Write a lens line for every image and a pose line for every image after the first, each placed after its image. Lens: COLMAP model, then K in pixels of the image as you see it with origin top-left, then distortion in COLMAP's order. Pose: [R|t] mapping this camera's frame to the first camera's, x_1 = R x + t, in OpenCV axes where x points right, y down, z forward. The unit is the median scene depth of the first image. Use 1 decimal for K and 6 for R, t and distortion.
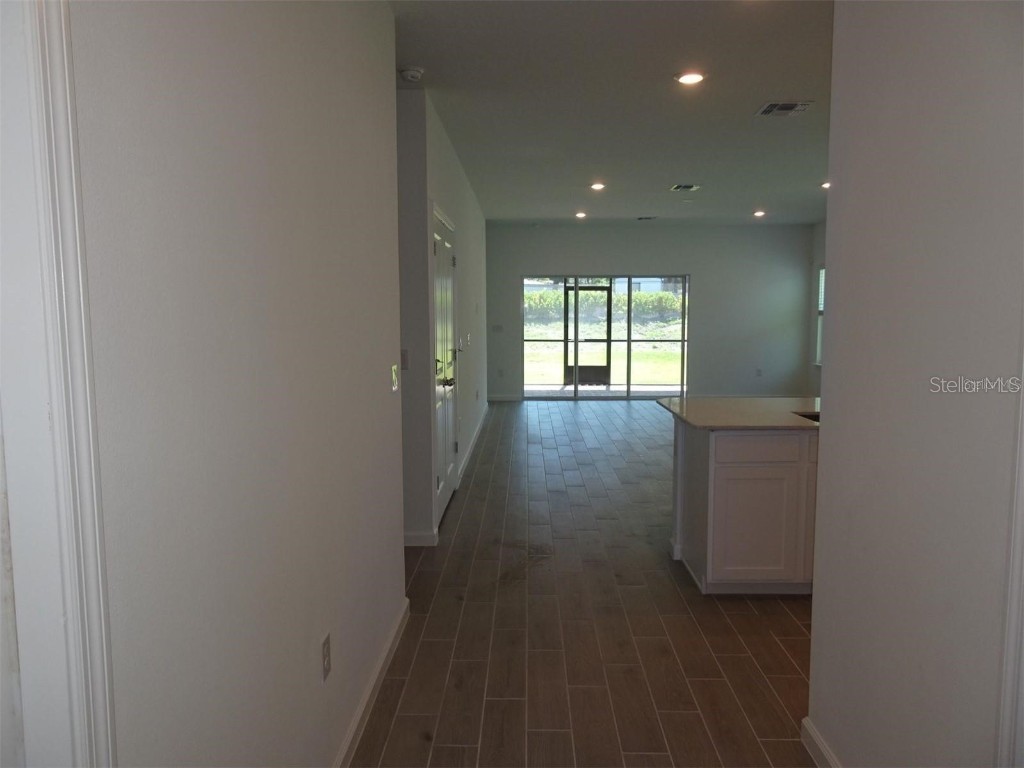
lens RADIAL K [[727.7, 0, 511.3], [0, 727.7, 383.1], [0, 0, 1]] dist [0.002076, 0.009740]
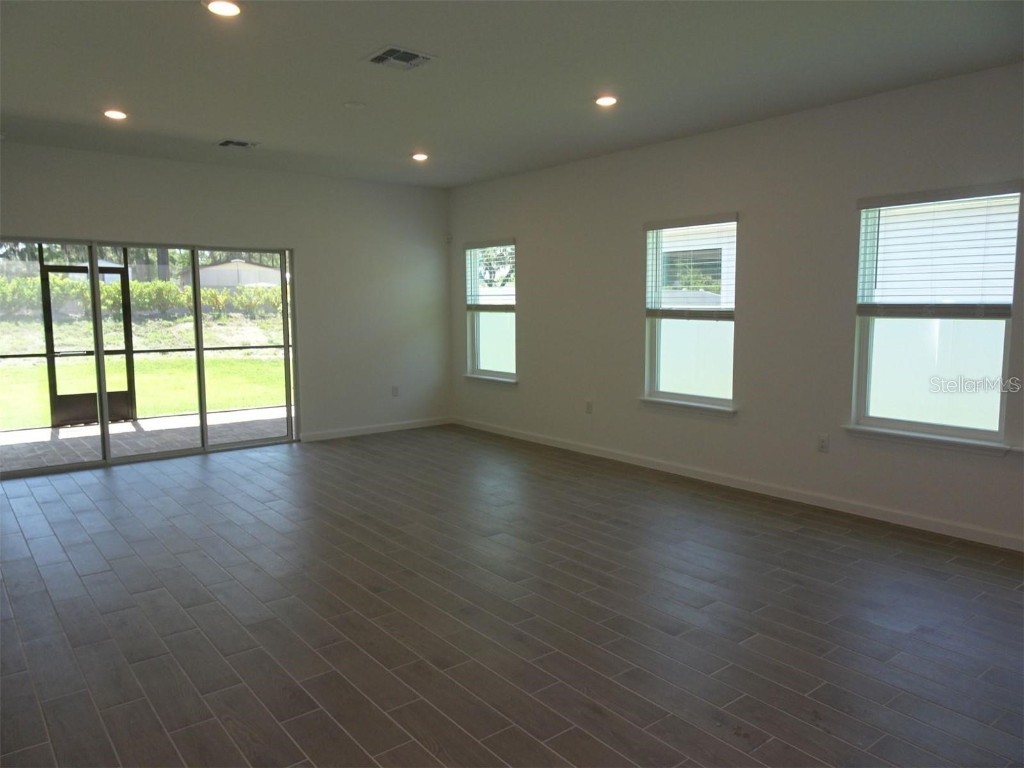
lens RADIAL K [[727.7, 0, 510.7], [0, 727.7, 384.6], [0, 0, 1]] dist [0.002076, 0.009740]
pose [[0.768973, -0.071888, 0.635227, -0.018530], [0.066133, 0.997271, 0.032803, -0.027875], [-0.635852, 0.016785, 0.771629, 0.284511]]
